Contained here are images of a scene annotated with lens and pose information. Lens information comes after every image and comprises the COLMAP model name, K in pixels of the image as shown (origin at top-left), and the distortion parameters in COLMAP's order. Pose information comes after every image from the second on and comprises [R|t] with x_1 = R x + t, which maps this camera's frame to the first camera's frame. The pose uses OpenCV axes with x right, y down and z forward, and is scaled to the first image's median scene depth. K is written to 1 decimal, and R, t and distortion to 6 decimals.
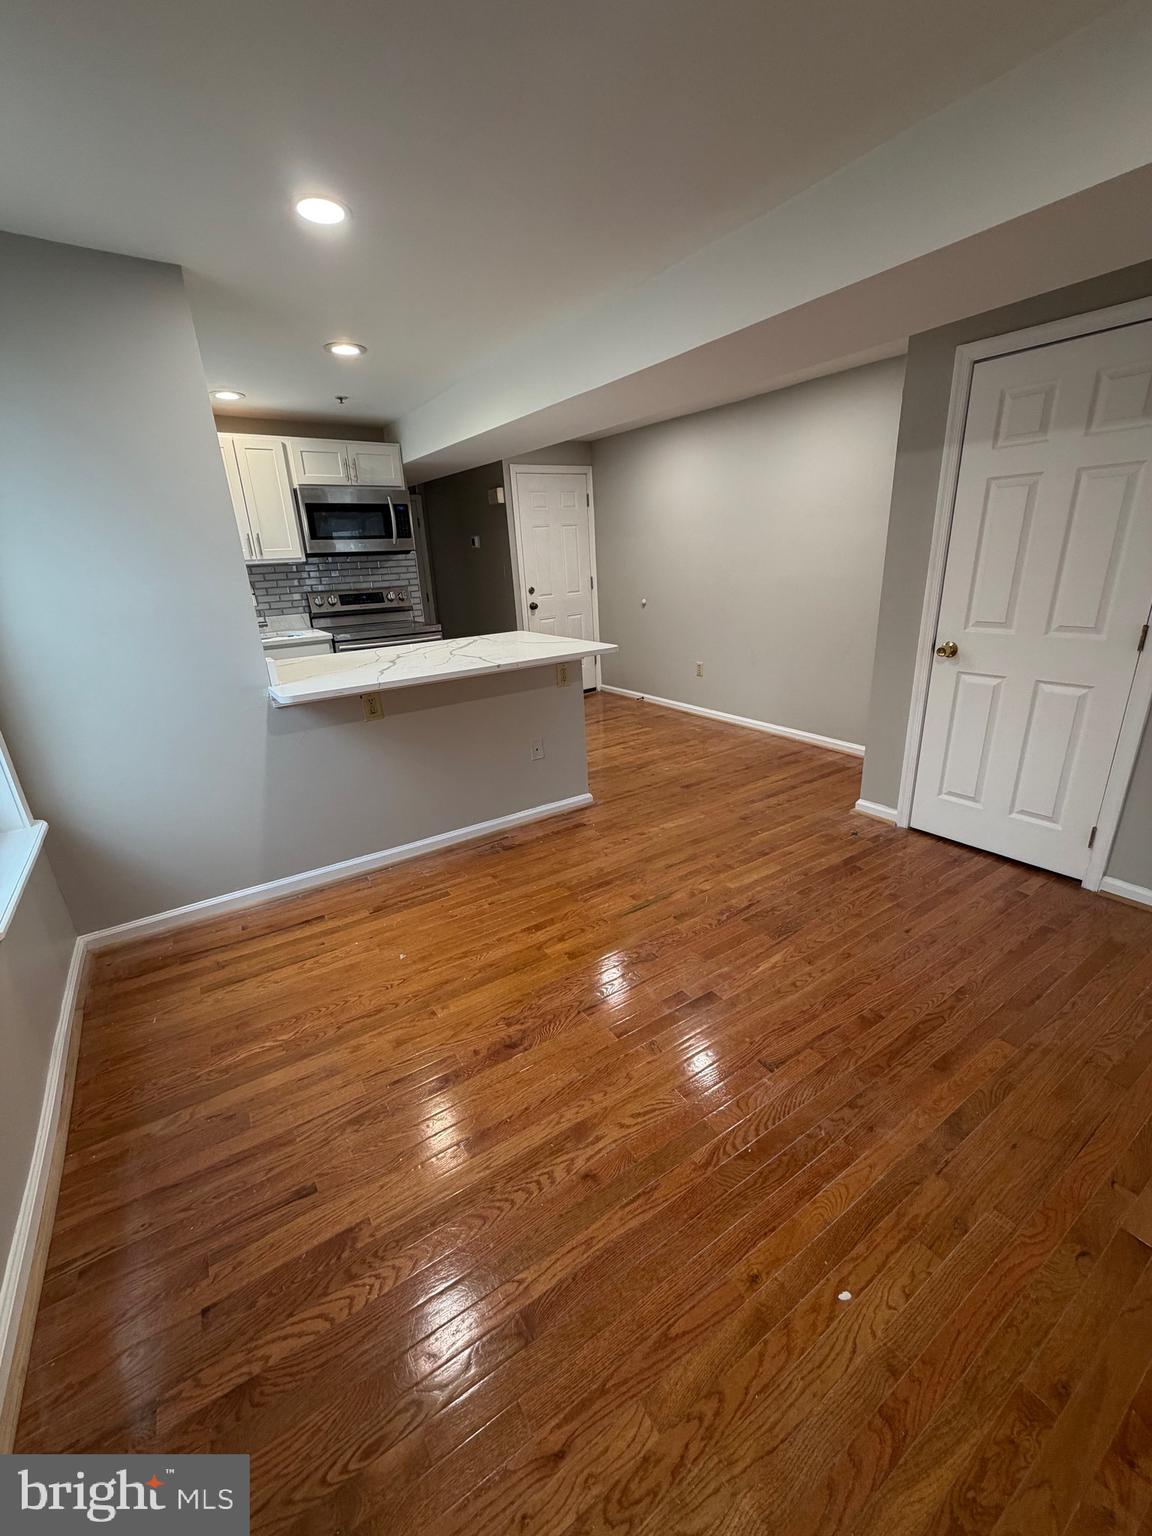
lens RADIAL K [[612.8, 0, 571.6], [0, 612.8, 764.8], [0, 0, 1]] dist [0.001766, 0.000020]
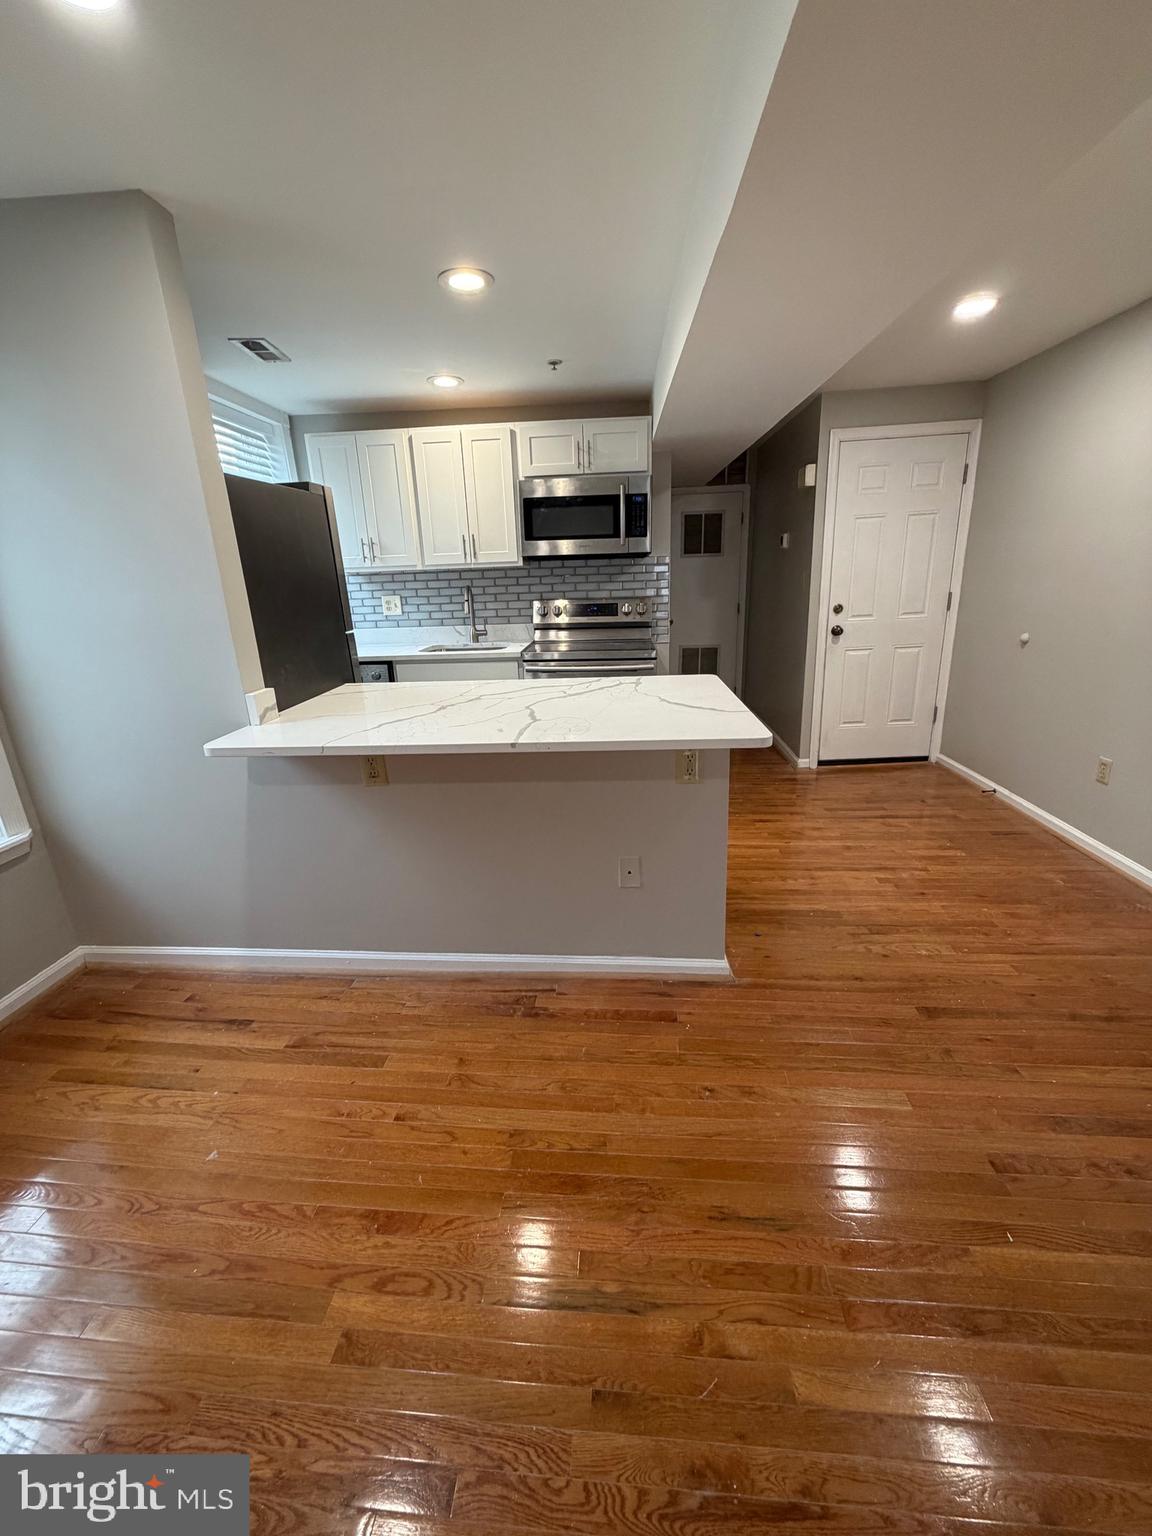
lens RADIAL K [[612.8, 0, 570.8], [0, 612.8, 765.1], [0, 0, 1]] dist [0.001766, 0.000020]
pose [[0.789067, 0.200885, -0.580533, 0.226810], [-0.200156, 0.977525, 0.066204, -0.154371], [0.580785, 0.063957, 0.811541, 0.429838]]
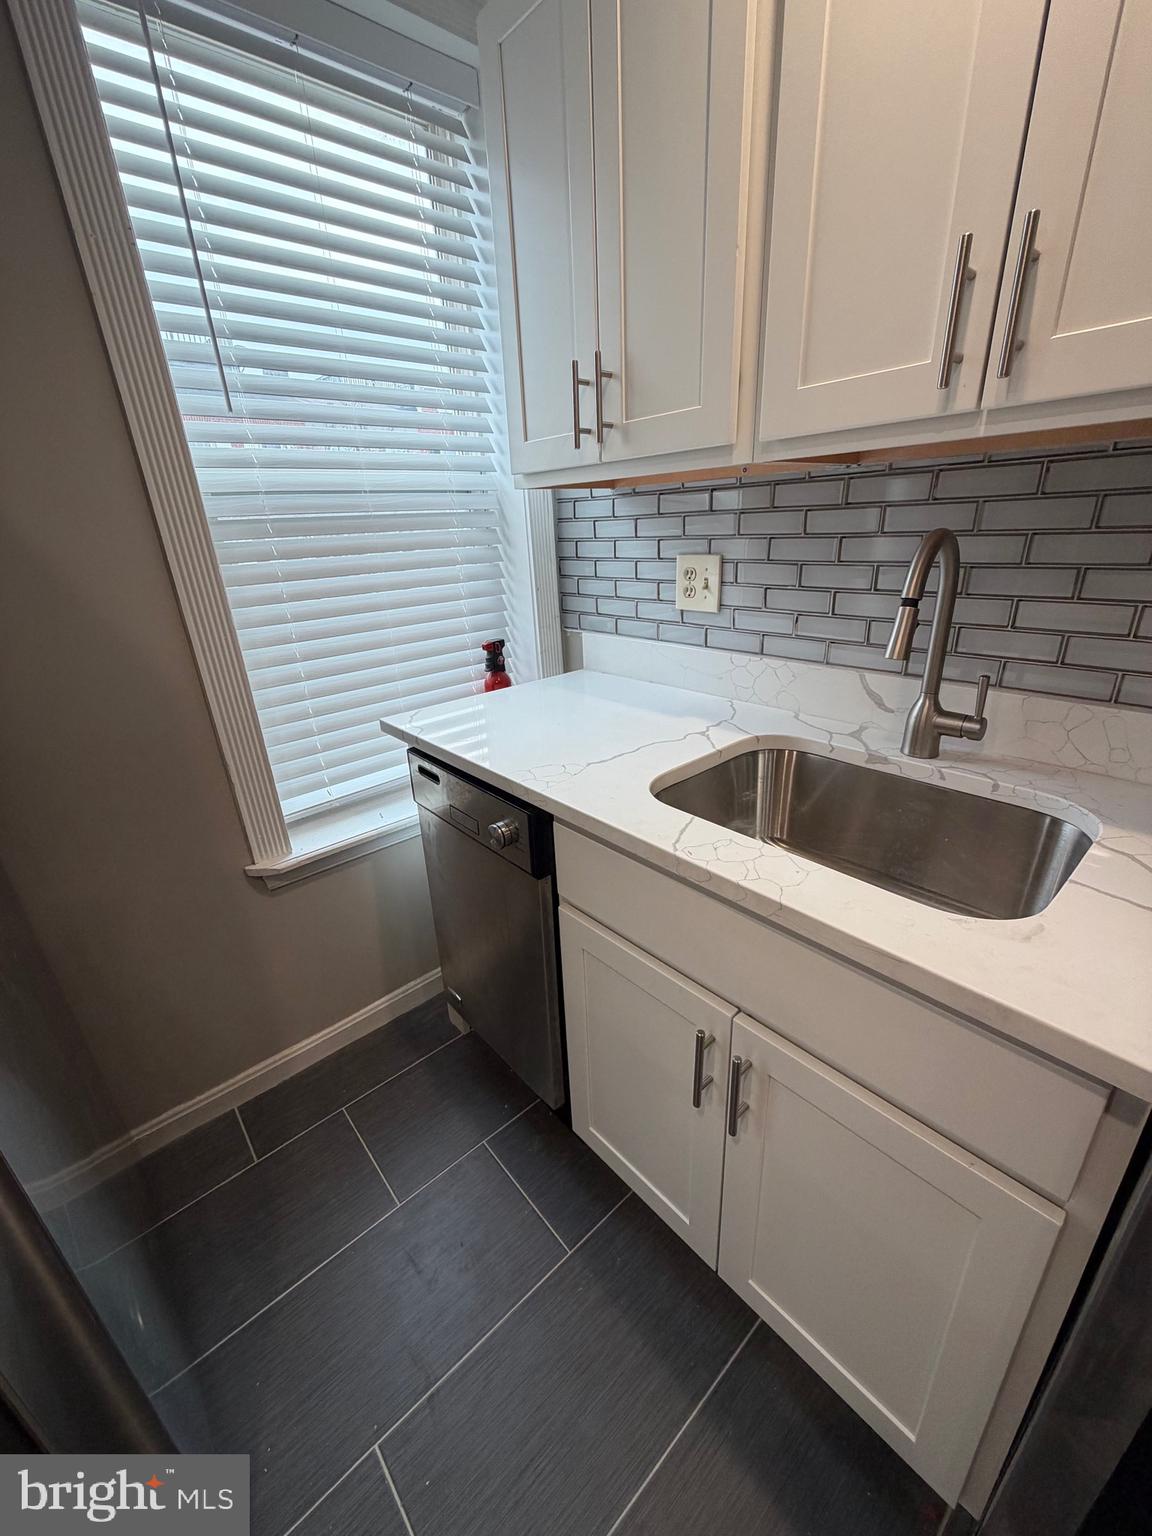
lens RADIAL K [[612.8, 0, 574.9], [0, 612.8, 765.5], [0, 0, 1]] dist [0.001766, 0.000020]
pose [[0.125405, 0.405243, -0.905567, -0.385263], [-0.283482, 0.889354, 0.358730, -0.323800], [0.950743, 0.211726, 0.226408, 1.025638]]
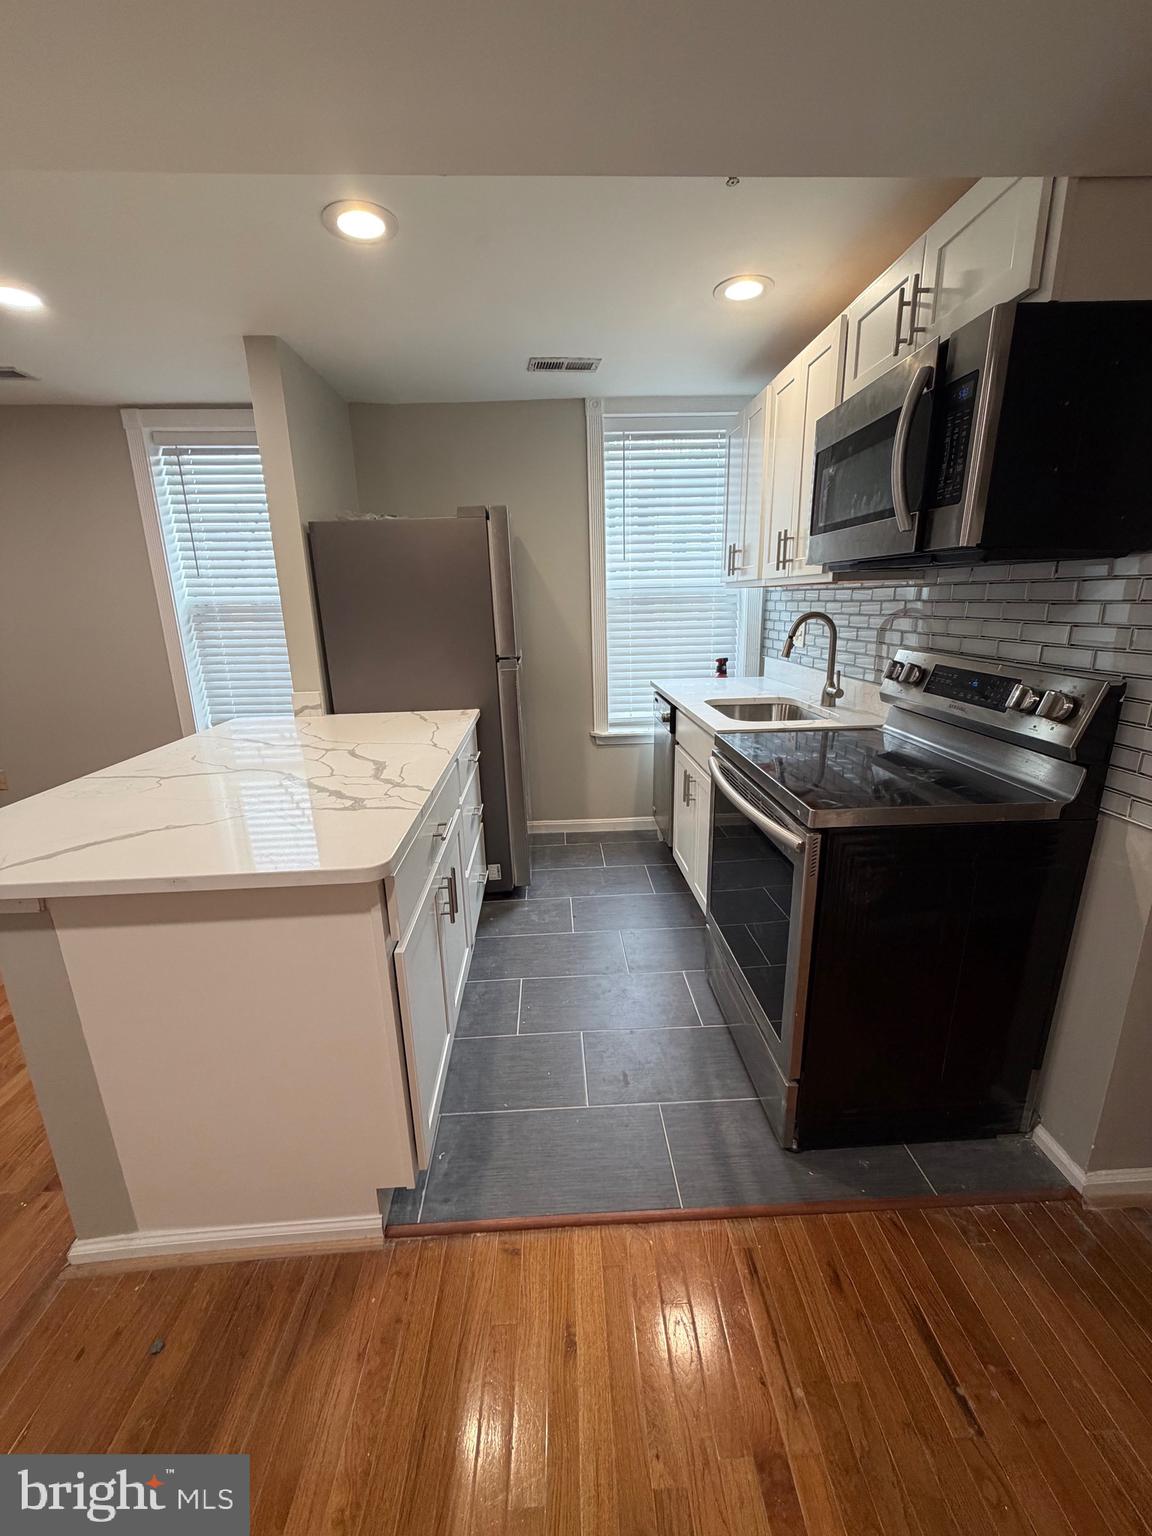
lens RADIAL K [[612.8, 0, 574.8], [0, 612.8, 766.9], [0, 0, 1]] dist [0.001766, 0.000020]
pose [[-0.520193, 0.279333, -0.807077, 0.096292], [-0.233589, 0.862433, 0.449049, -0.456214], [0.821484, 0.422116, -0.383382, 1.316209]]
